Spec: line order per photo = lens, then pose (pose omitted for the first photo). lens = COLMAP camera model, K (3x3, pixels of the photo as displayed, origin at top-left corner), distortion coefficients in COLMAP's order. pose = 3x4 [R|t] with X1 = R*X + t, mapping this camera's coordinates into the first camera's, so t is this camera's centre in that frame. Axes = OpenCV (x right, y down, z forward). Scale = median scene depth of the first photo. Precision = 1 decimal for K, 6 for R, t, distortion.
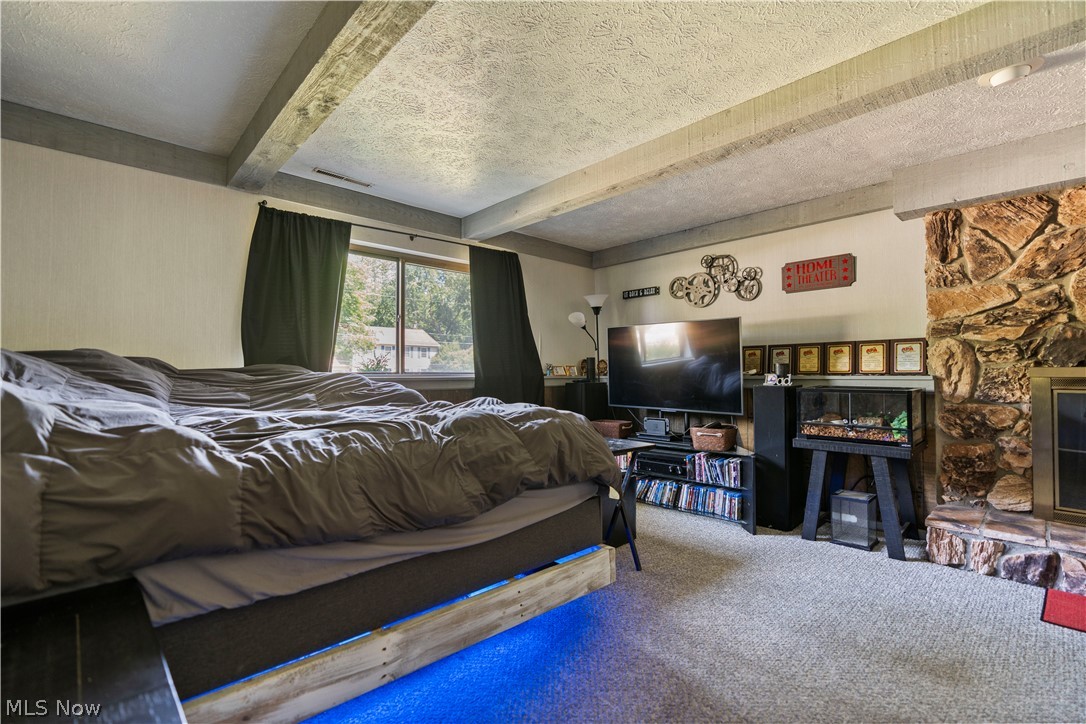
lens RADIAL K [[496.0, 0, 544.9], [0, 496.0, 360.6], [0, 0, 1]] dist [-0.006455, 0.001632]
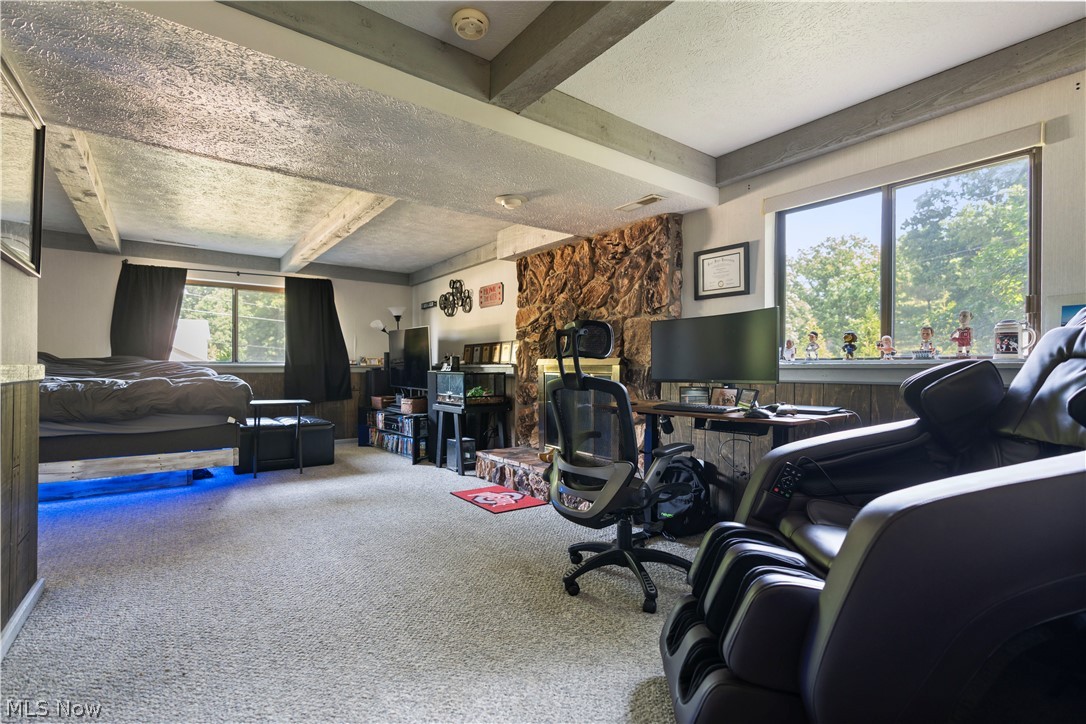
lens RADIAL K [[521.2, 0, 551.2], [0, 521.2, 364.2], [0, 0, 1]] dist [0.002218, 0.000765]
pose [[0.993338, 0.005146, -0.115124, 1.137941], [-0.003182, 0.999846, 0.017233, 0.000979], [0.115195, -0.016751, 0.993202, -0.645551]]
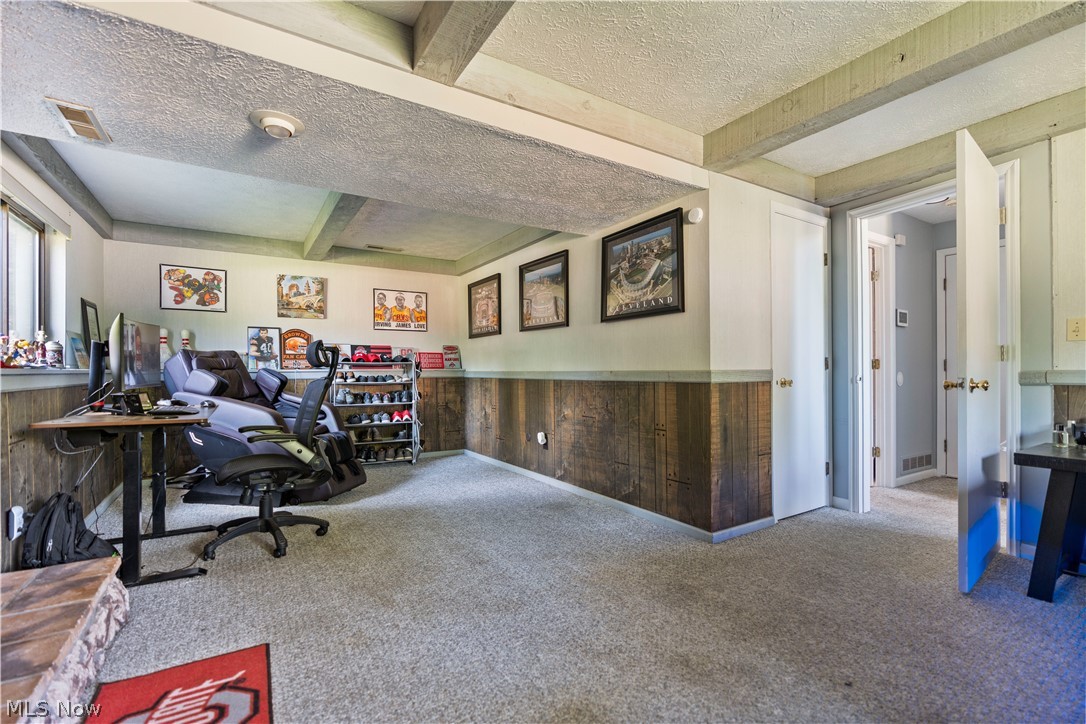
lens RADIAL K [[496.0, 0, 542.8], [0, 496.0, 366.8], [0, 0, 1]] dist [-0.006455, 0.001632]
pose [[-0.980012, 0.007386, 0.198800, 0.412479], [0.001188, 0.999510, -0.031278, 0.041671], [-0.198934, -0.030417, -0.979541, 1.080113]]
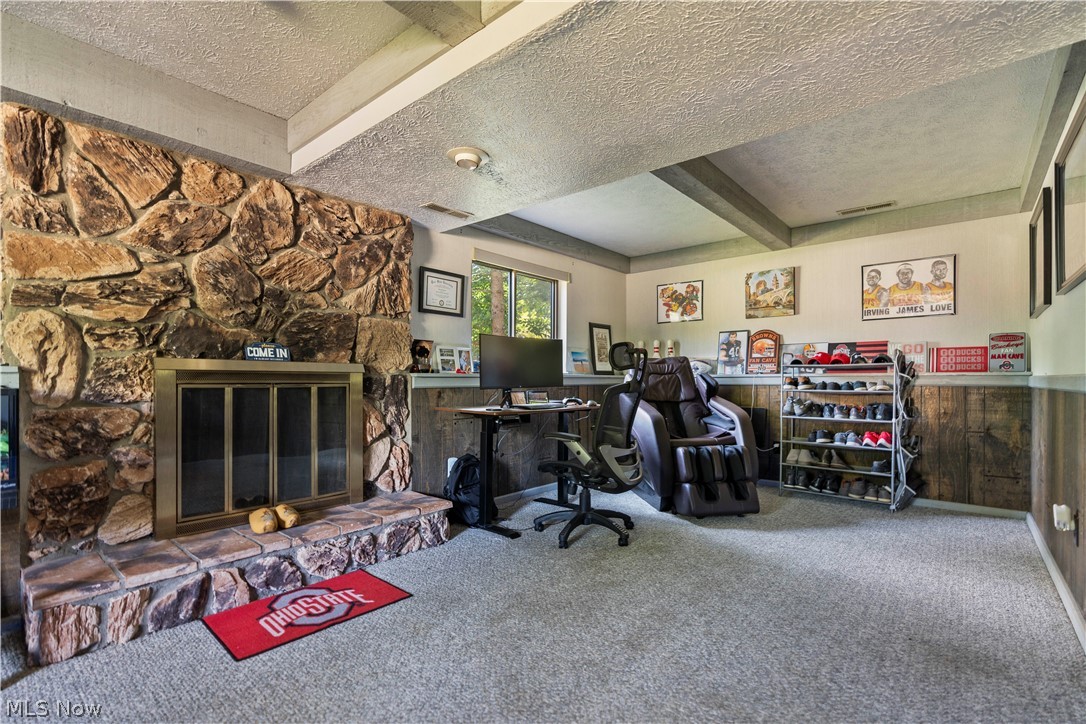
lens RADIAL K [[496.0, 0, 534.8], [0, 496.0, 384.5], [0, 0, 1]] dist [-0.006455, 0.001632]
pose [[-0.099862, -0.007961, 0.994969, 0.103207], [-0.023514, 0.999708, 0.005639, 0.036302], [-0.994723, -0.022833, -0.100020, 0.427430]]
